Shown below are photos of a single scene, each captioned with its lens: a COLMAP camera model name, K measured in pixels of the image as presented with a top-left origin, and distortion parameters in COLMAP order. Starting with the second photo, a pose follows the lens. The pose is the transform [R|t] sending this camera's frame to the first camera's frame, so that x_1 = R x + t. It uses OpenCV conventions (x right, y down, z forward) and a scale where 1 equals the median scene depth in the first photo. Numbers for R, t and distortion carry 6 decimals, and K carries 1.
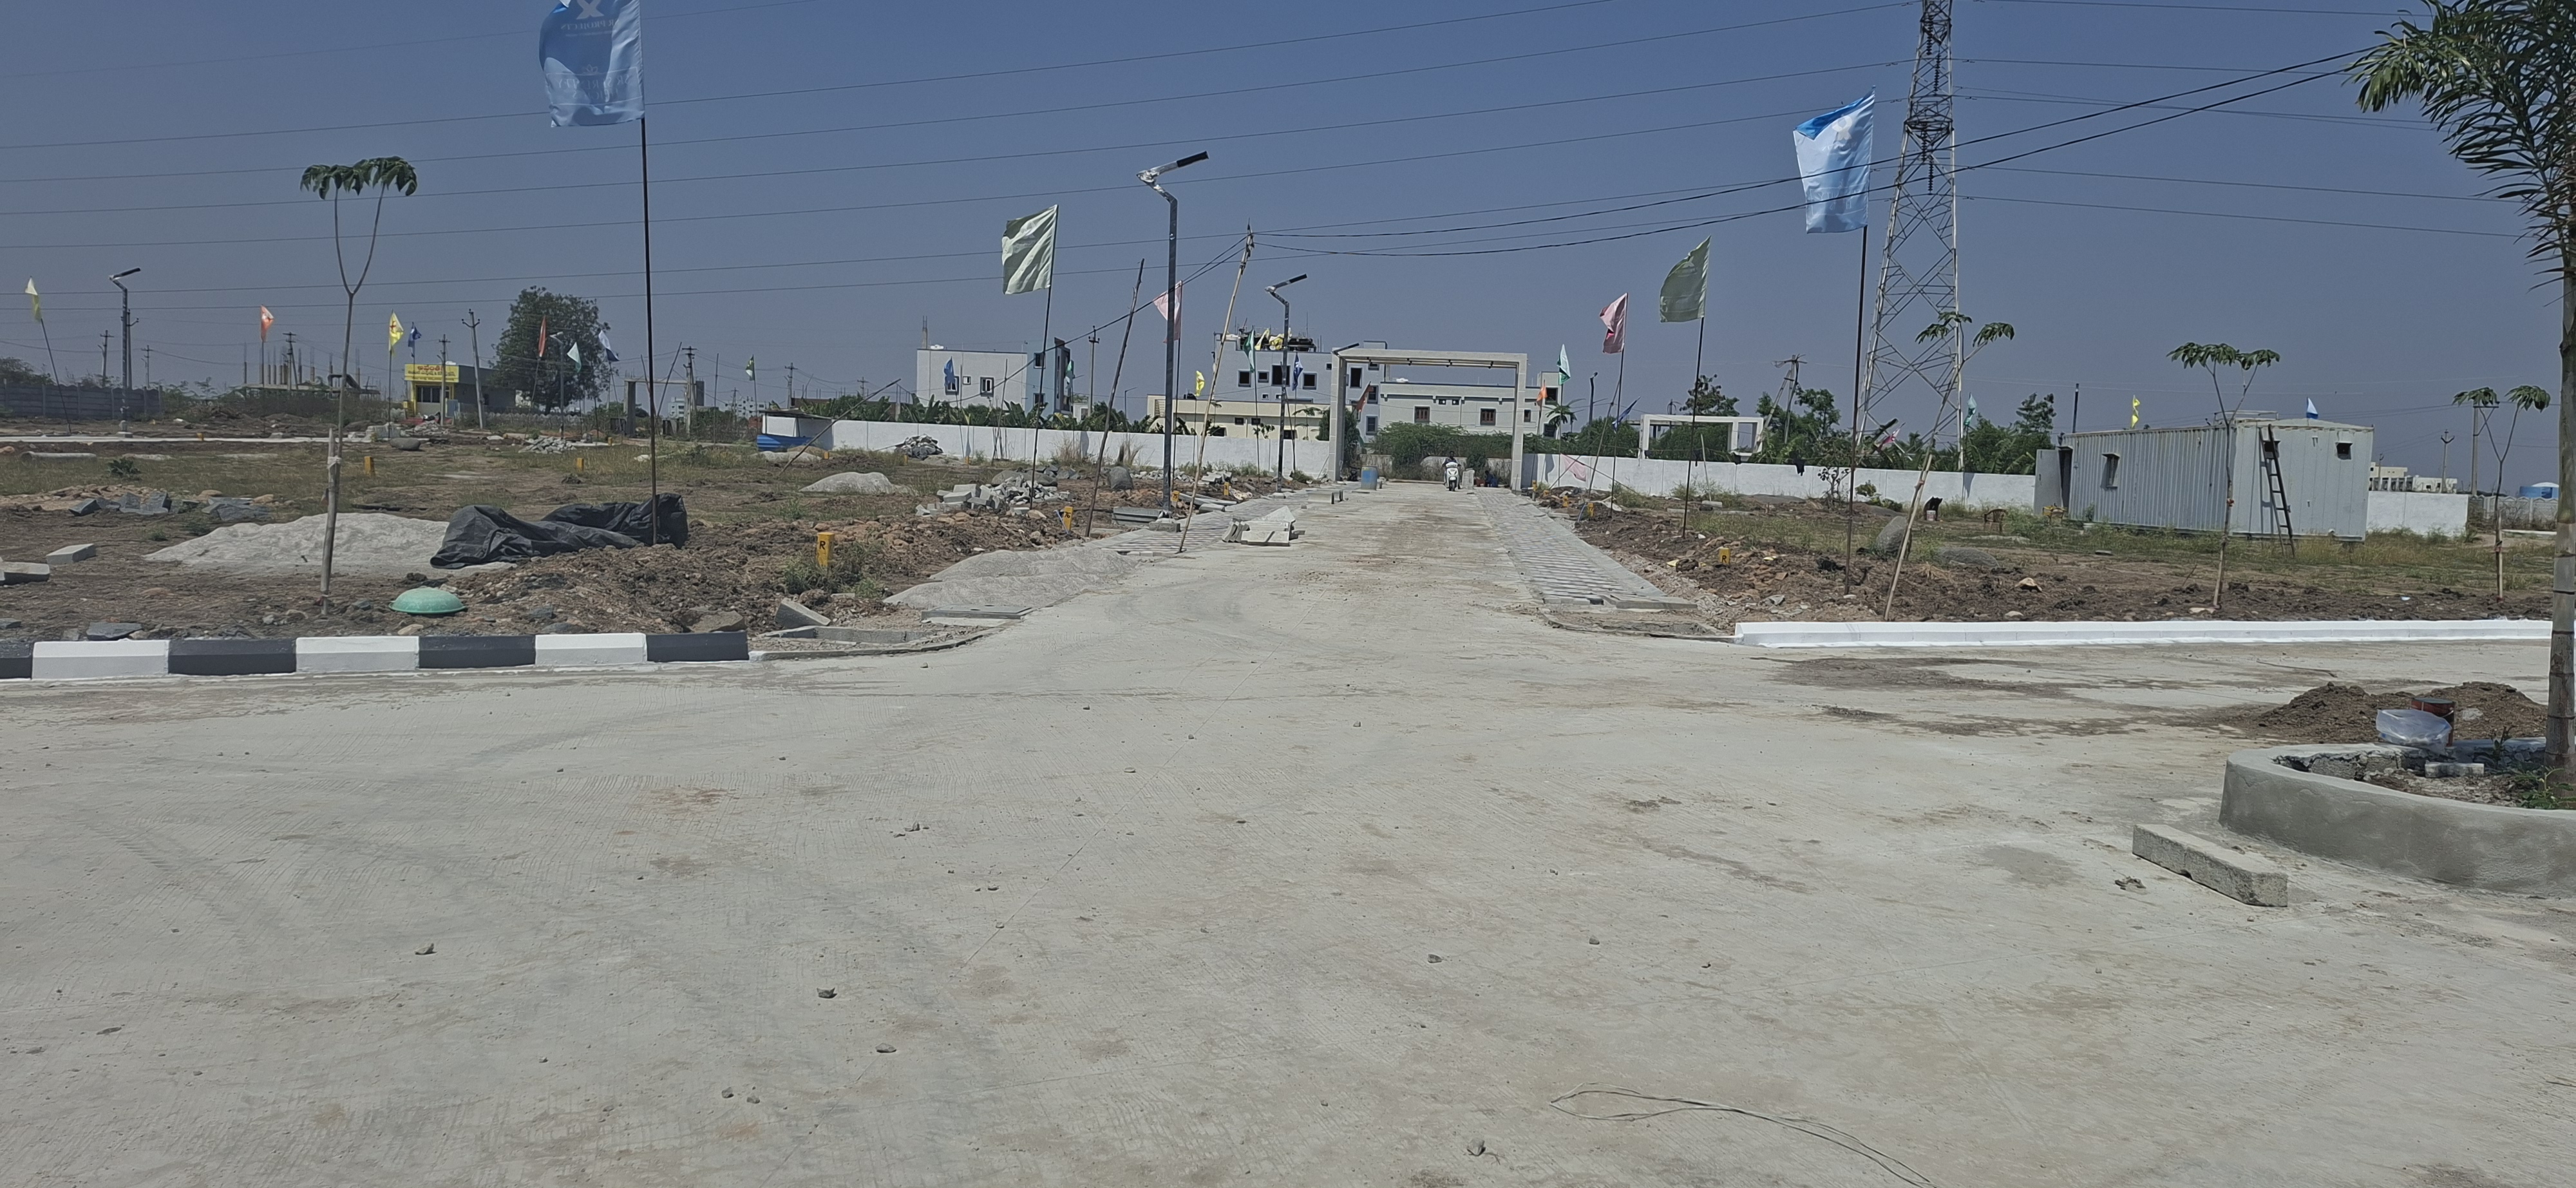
lens RADIAL K [[1785.8, 0, 1301.4], [0, 1785.8, 588.7], [0, 0, 1]] dist [0.088534, -0.101491]
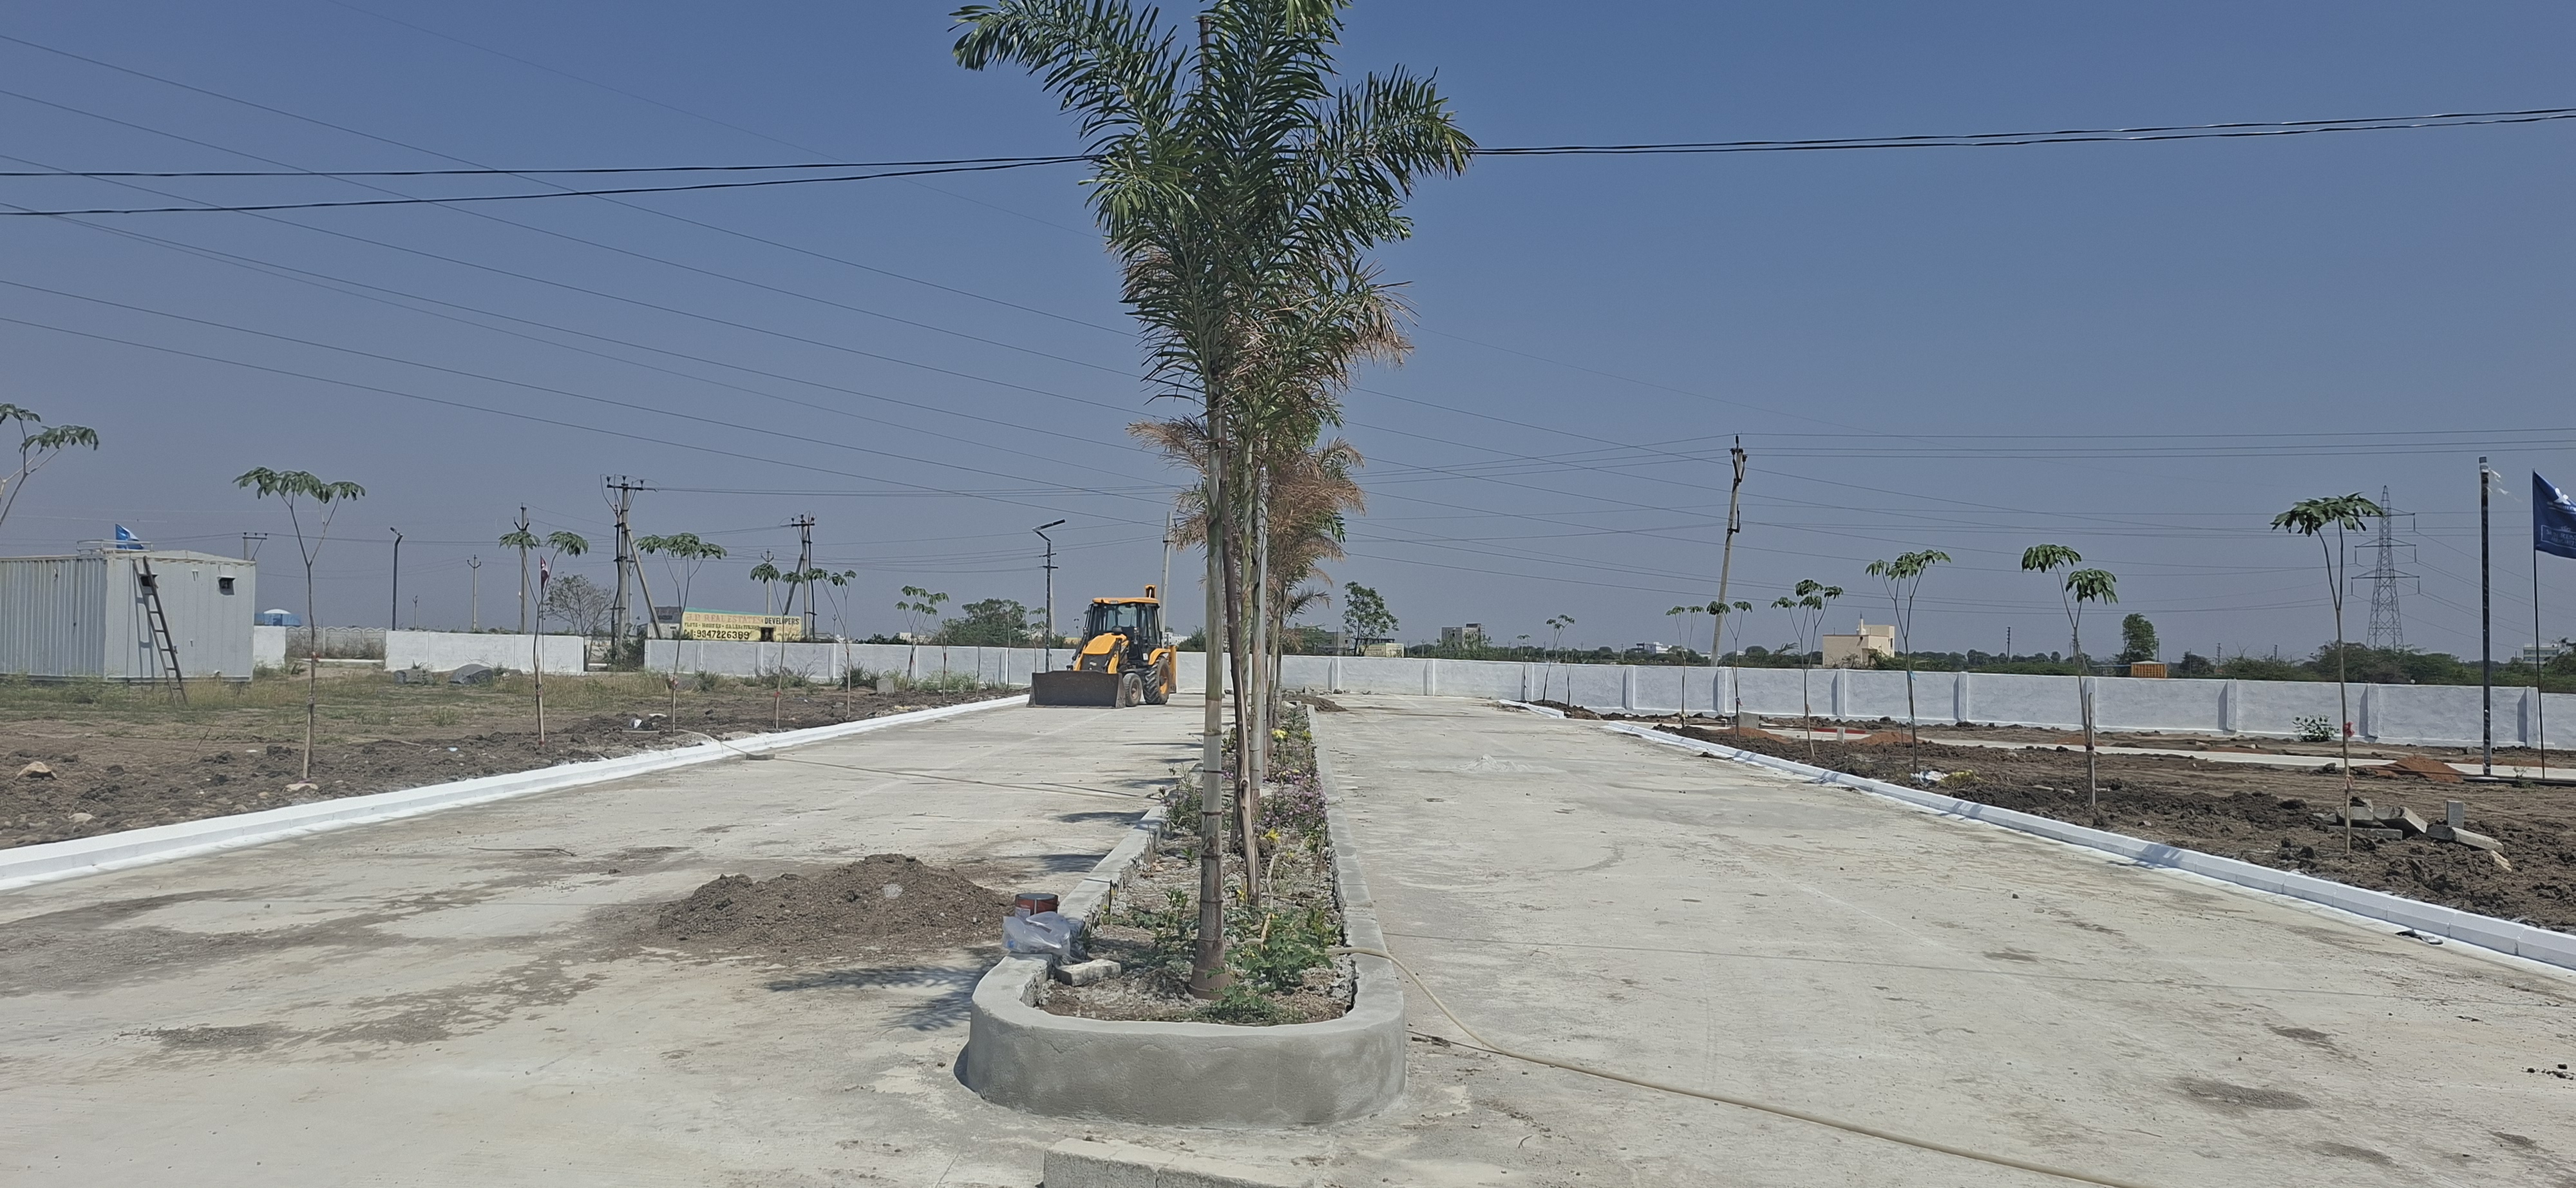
lens RADIAL K [[1785.8, 0, 1301.4], [0, 1785.8, 588.7], [0, 0, 1]] dist [0.088534, -0.101491]
pose [[0.439038, 0.001661, 0.898467, -0.123488], [0.061028, 0.997634, -0.031666, -0.054978], [-0.896394, 0.068734, 0.437897, 0.476151]]
